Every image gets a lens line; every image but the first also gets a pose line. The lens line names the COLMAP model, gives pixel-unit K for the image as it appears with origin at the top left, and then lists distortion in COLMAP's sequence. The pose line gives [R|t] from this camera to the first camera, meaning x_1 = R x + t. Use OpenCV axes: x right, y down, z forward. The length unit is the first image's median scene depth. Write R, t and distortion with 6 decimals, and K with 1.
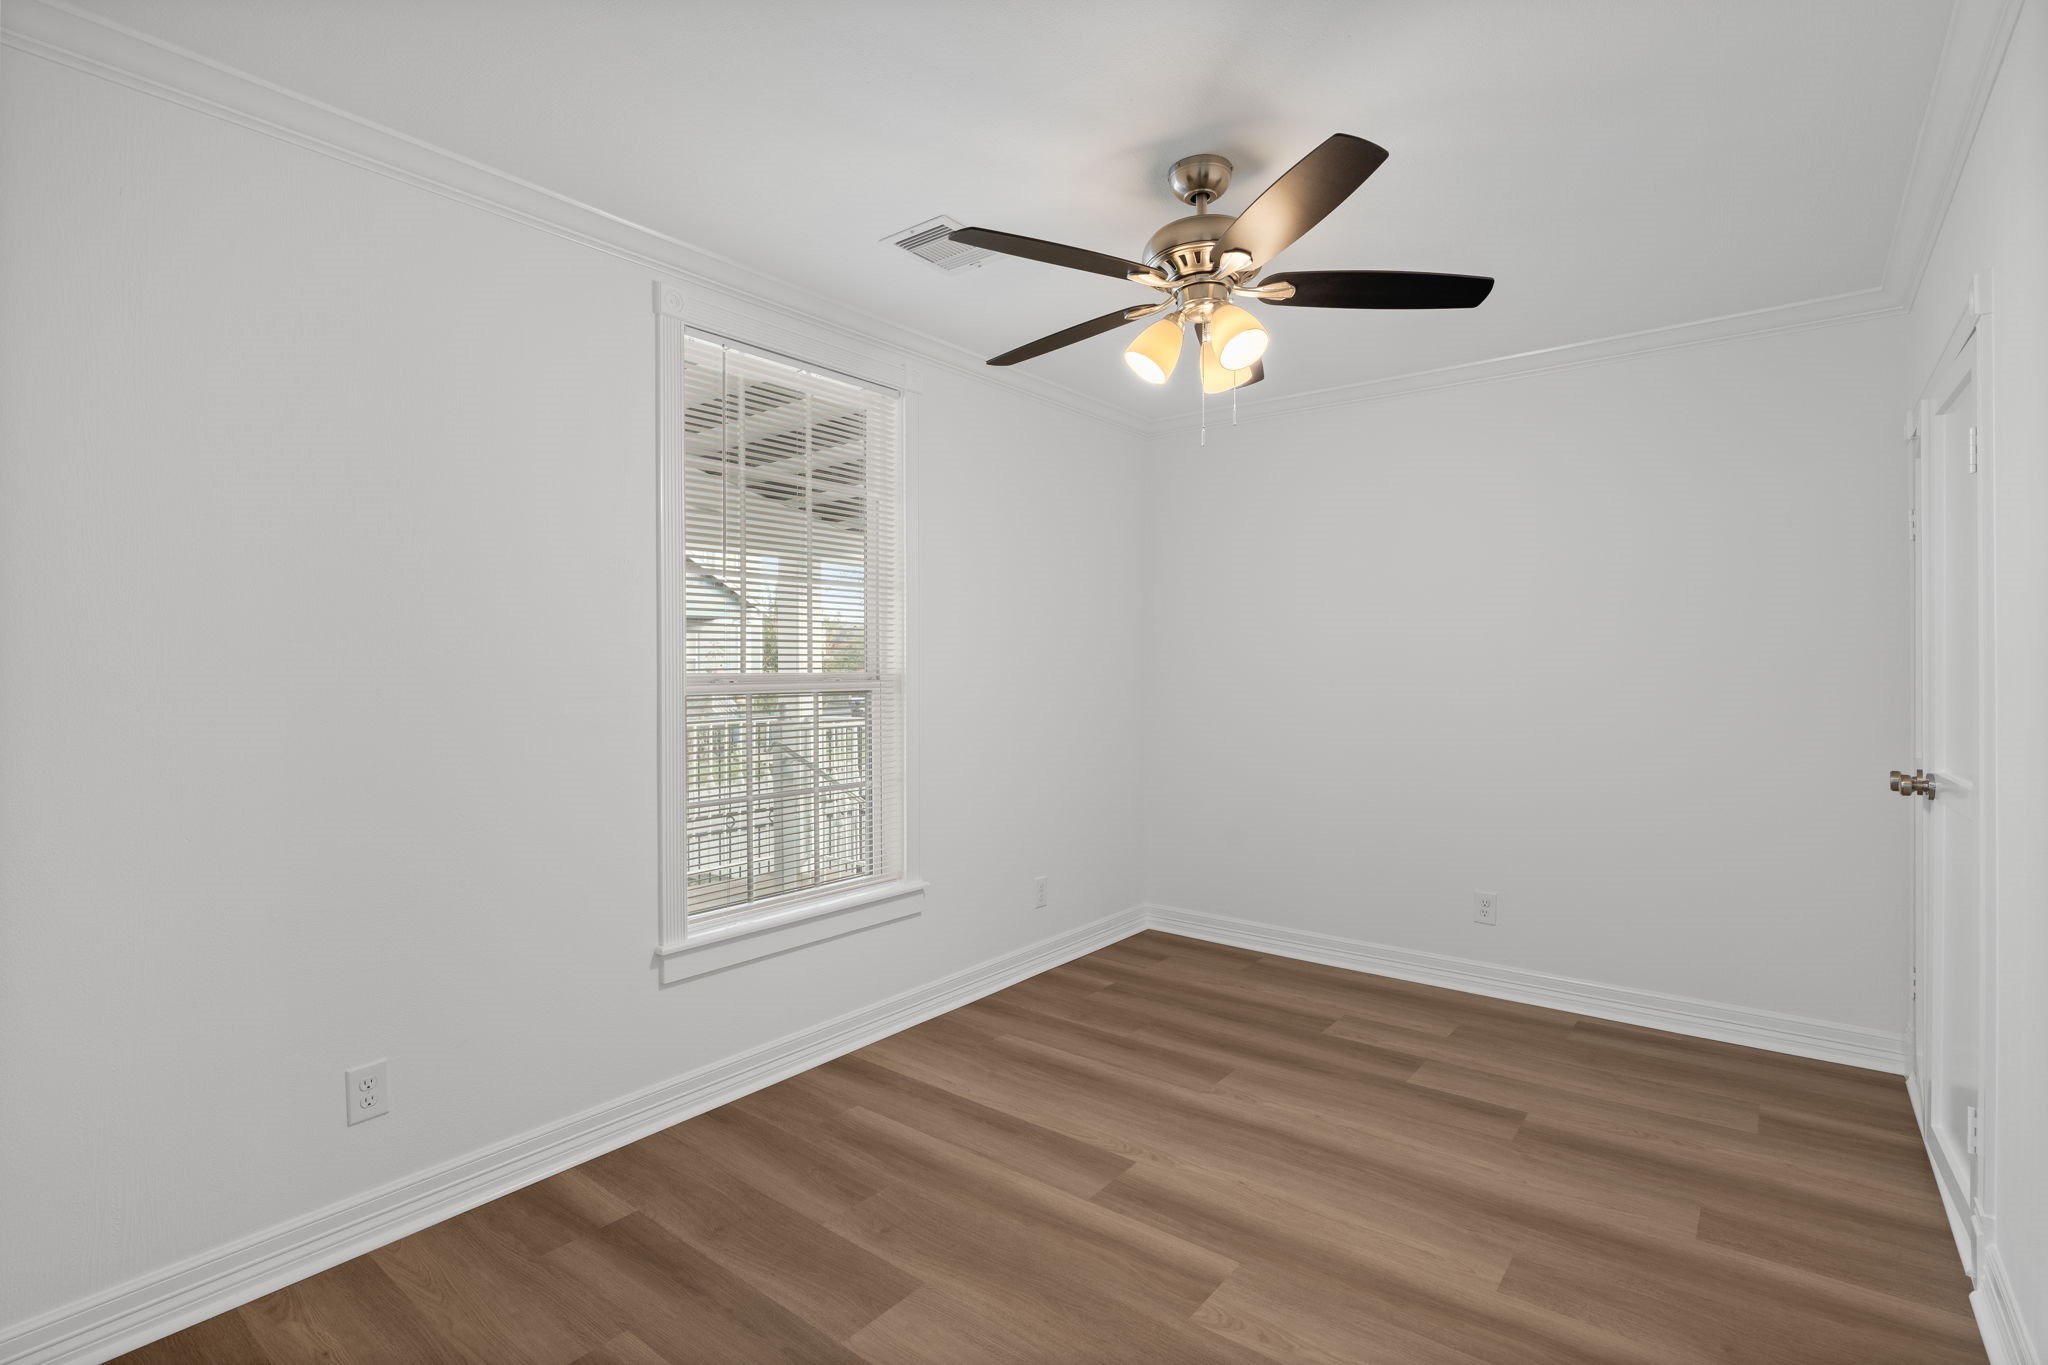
lens RADIAL K [[950.3, 0, 1049.4], [0, 950.3, 673.6], [0, 0, 1]] dist [0.000797, 0.000354]
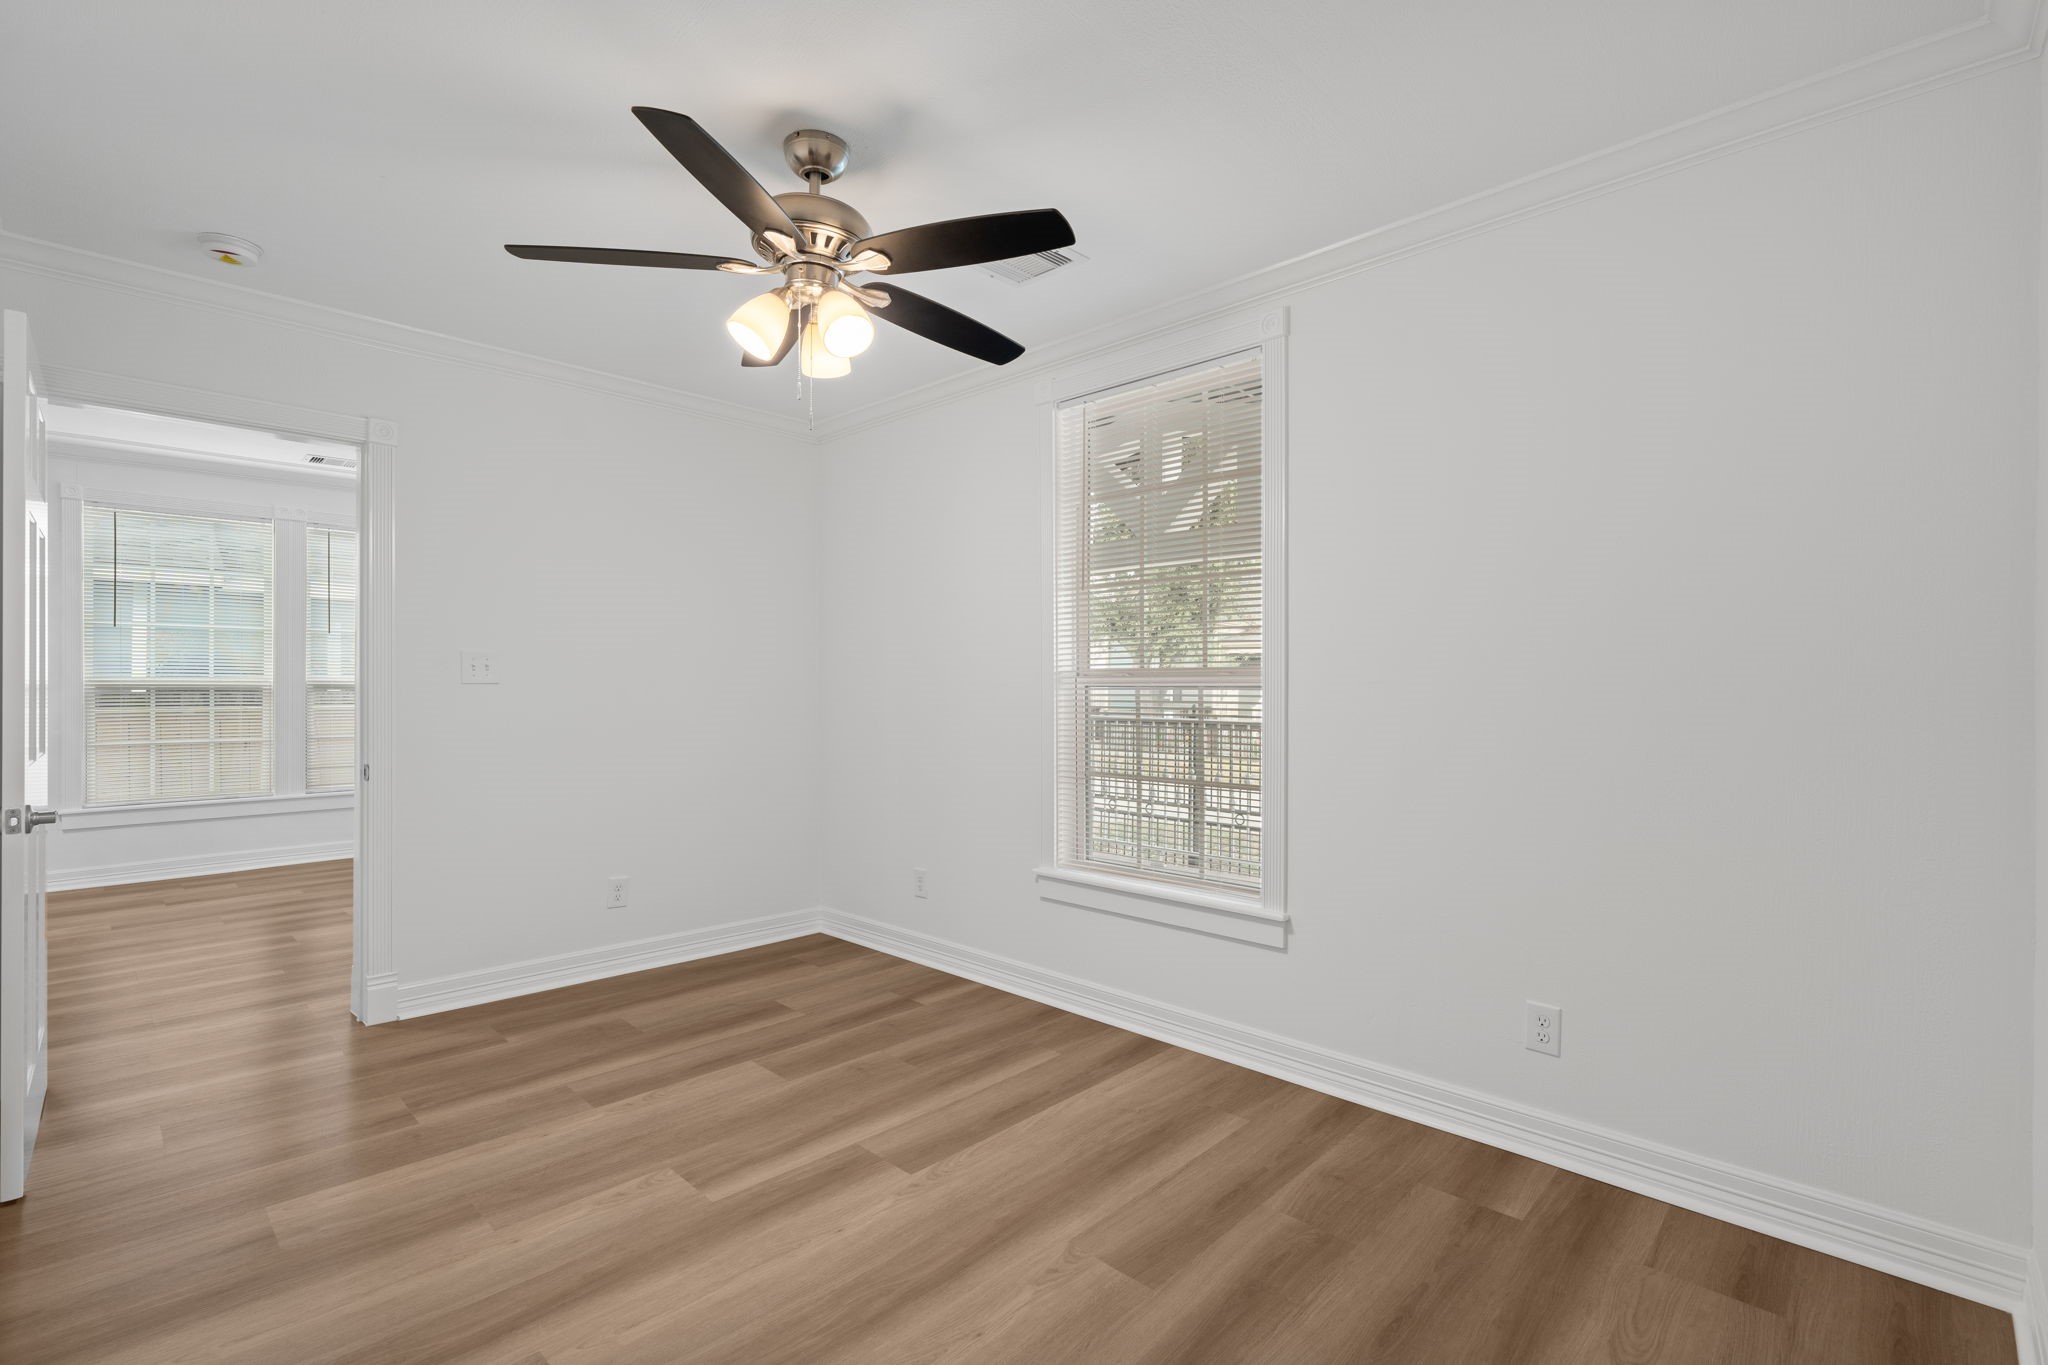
lens RADIAL K [[929.0, 0, 1021.6], [0, 929.0, 705.1], [0, 0, 1]] dist [-0.000685, 0.000465]
pose [[-0.108743, 0.023873, -0.993783, 0.976084], [-0.003434, 0.999697, 0.024391, 0.018236], [0.994064, 0.006065, -0.108628, 1.183796]]
